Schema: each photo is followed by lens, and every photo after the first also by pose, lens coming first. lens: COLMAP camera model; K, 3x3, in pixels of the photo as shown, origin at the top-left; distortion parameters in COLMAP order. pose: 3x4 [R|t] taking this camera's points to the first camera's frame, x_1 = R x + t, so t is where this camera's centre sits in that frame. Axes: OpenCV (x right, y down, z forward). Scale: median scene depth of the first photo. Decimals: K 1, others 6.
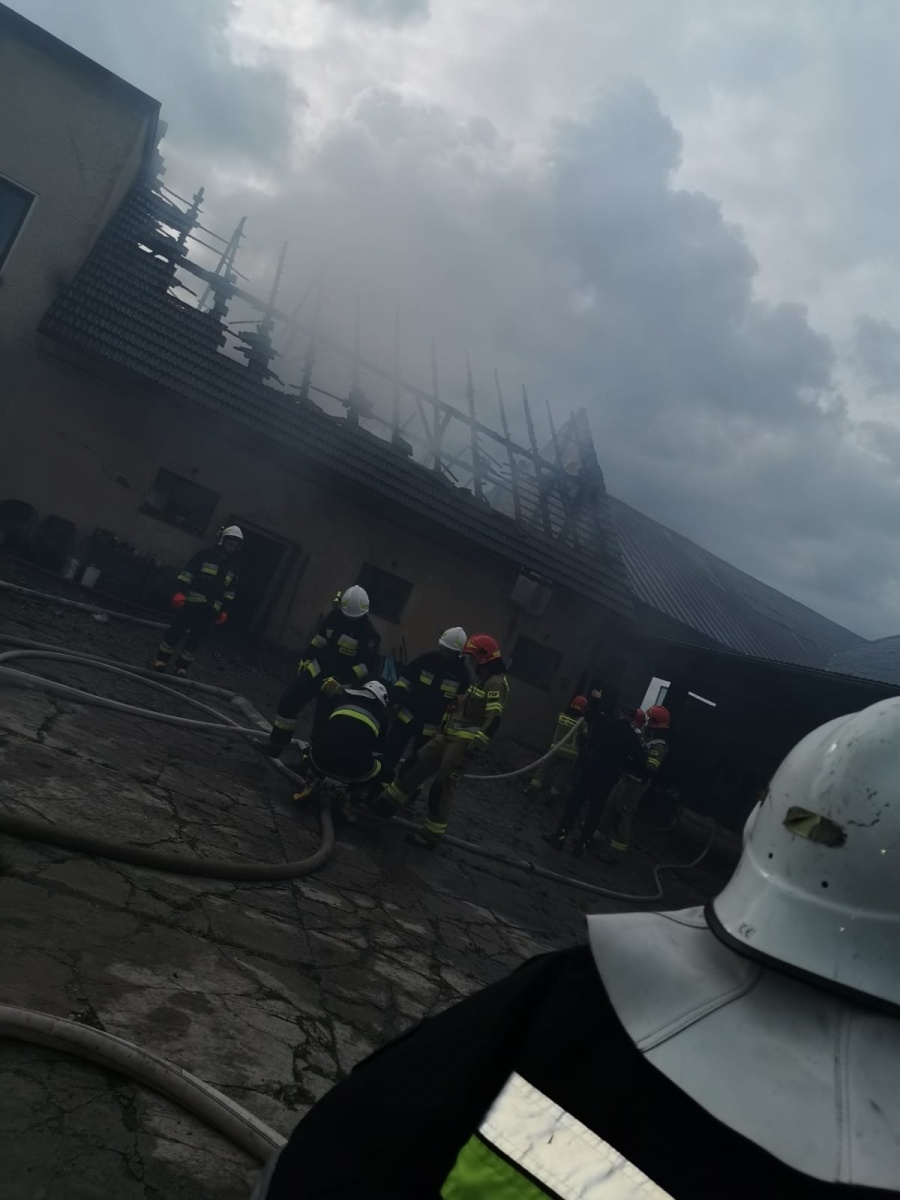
lens RADIAL K [[936.3, 0, 450.0], [0, 936.3, 600.0], [0, 0, 1]] dist [0.054665, -0.001219]
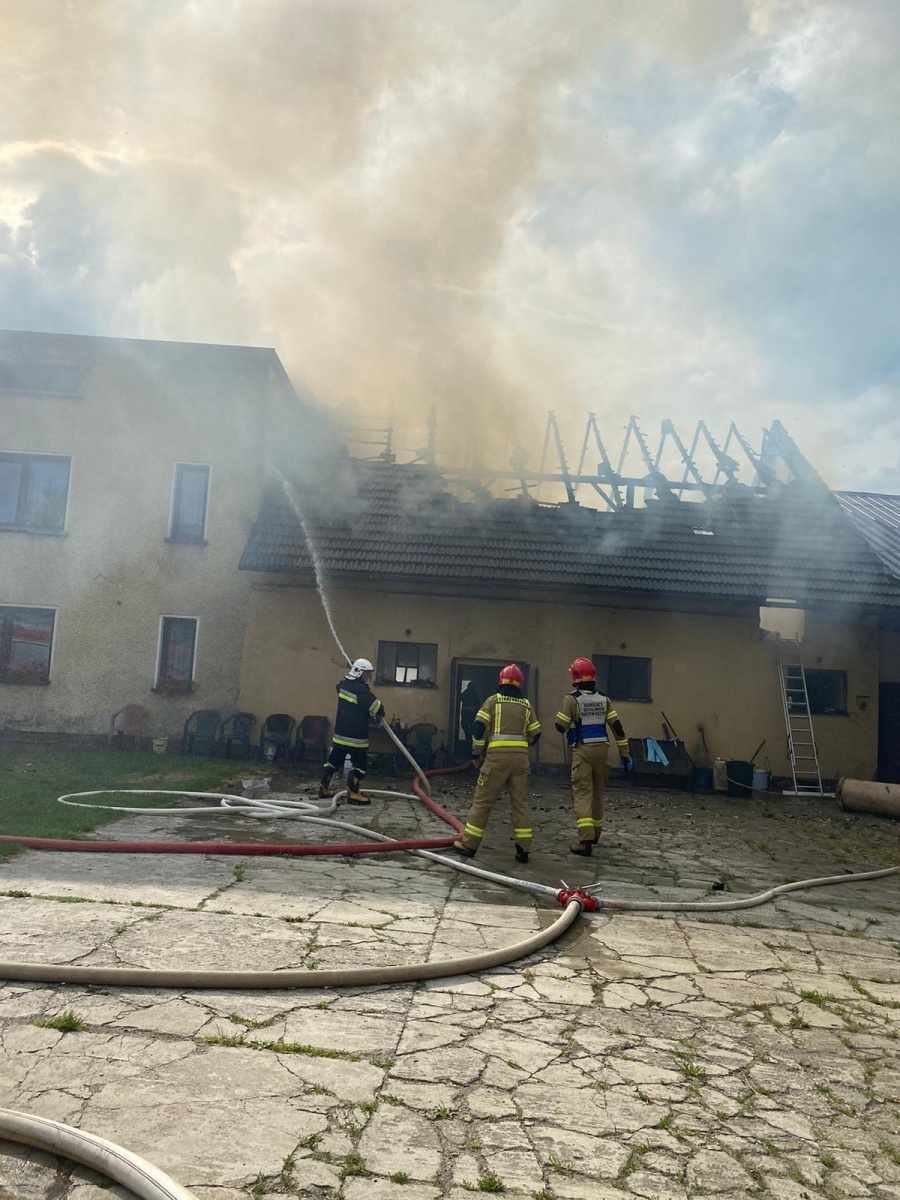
lens RADIAL K [[925.2, 0, 441.1], [0, 925.2, 602.3], [0, 0, 1]] dist [0.006539, -0.000704]
pose [[0.871267, -0.382534, -0.307507, 0.269159], [0.336655, 0.921695, -0.192721, 0.125558], [0.357151, 0.064388, 0.931825, 0.096474]]
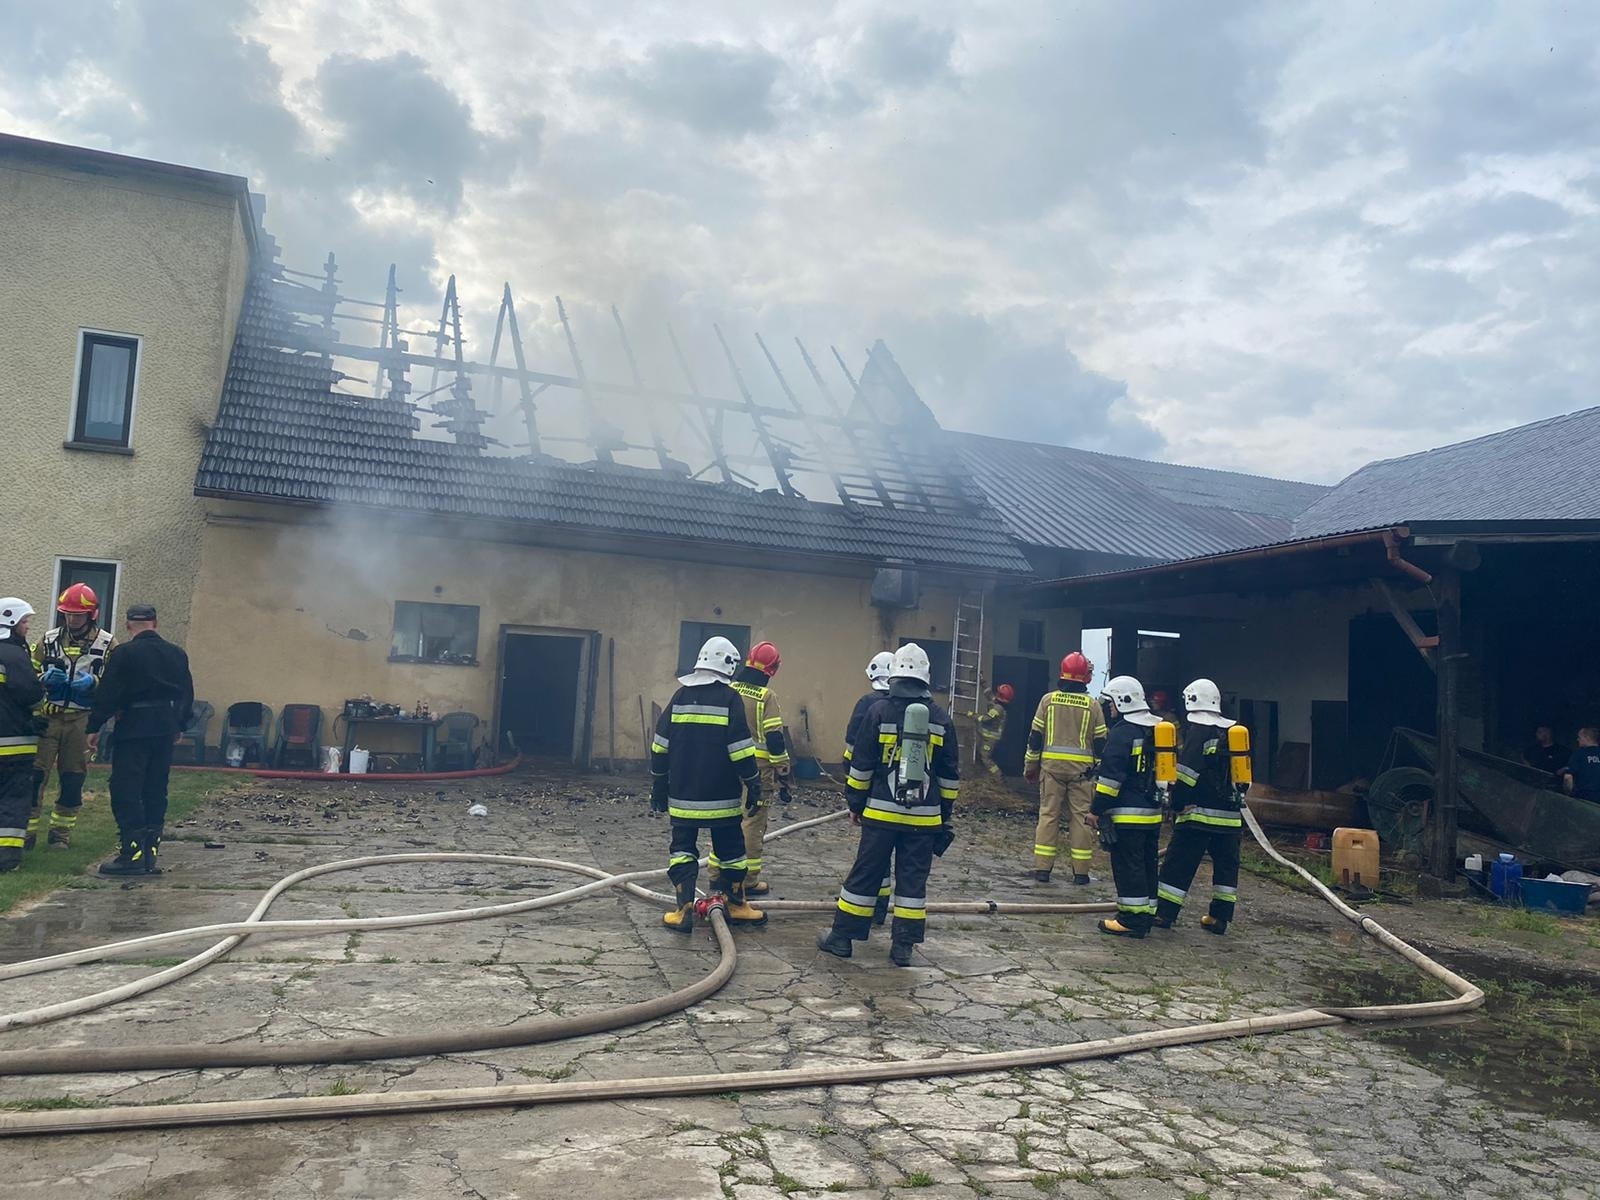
lens RADIAL K [[1239.3, 0, 810.1], [0, 1239.3, 596.0], [0, 0, 1]] dist [0.010428, -0.012126]
pose [[0.935796, -0.352529, -0.002912, 0.064725], [0.352301, 0.935431, -0.029197, 0.023294], [0.013017, 0.026296, 0.999569, -0.101892]]
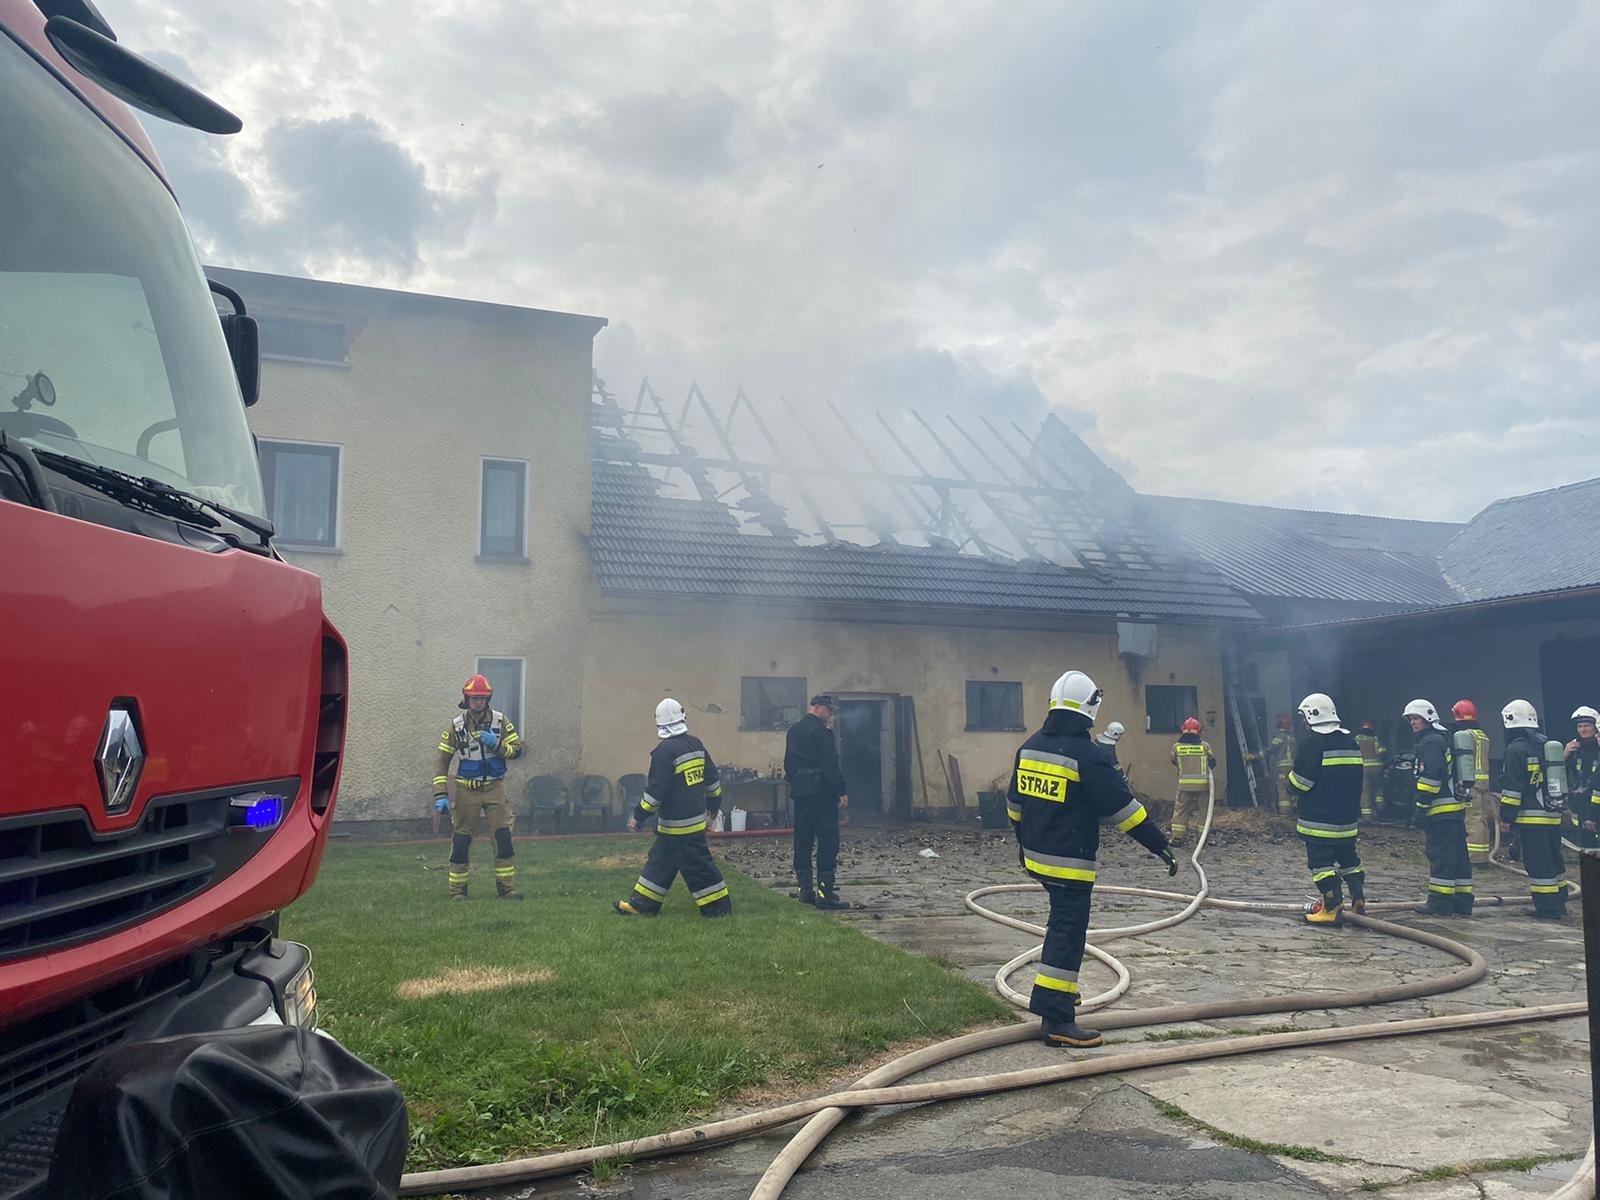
lens RADIAL K [[1247.8, 0, 795.0], [0, 1247.8, 573.9], [0, 0, 1]] dist [0.025550, -0.002257]
pose [[0.914521, -0.402703, 0.038487, -0.719428], [0.404481, 0.911841, -0.070299, -0.342626], [-0.006785, 0.079857, 0.996783, -0.530813]]
